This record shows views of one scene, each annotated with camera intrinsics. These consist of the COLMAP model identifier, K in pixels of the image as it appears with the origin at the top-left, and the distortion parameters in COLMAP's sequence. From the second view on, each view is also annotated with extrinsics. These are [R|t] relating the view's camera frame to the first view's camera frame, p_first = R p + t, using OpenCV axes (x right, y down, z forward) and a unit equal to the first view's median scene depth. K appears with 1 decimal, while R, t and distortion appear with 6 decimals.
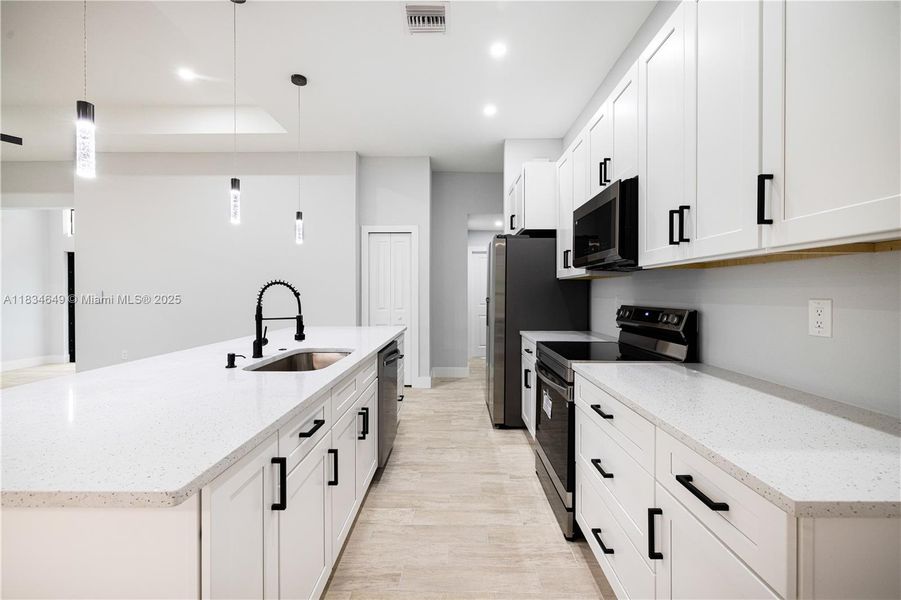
lens RADIAL K [[377.9, 0, 449.7], [0, 377.9, 295.7], [0, 0, 1]] dist [0.000830, 0.000126]
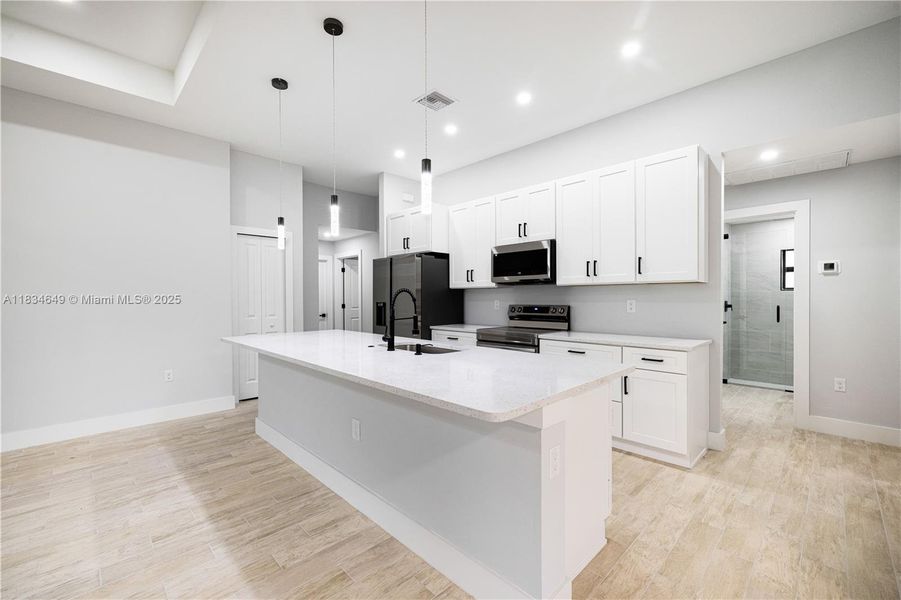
lens RADIAL K [[377.9, 0, 449.3], [0, 377.9, 300.4], [0, 0, 1]] dist [0.000830, 0.000126]
pose [[0.700946, -0.009886, 0.713146, -0.960565], [0.012196, 0.999924, 0.001874, -0.001324], [-0.713110, 0.007385, 0.701013, -0.004530]]
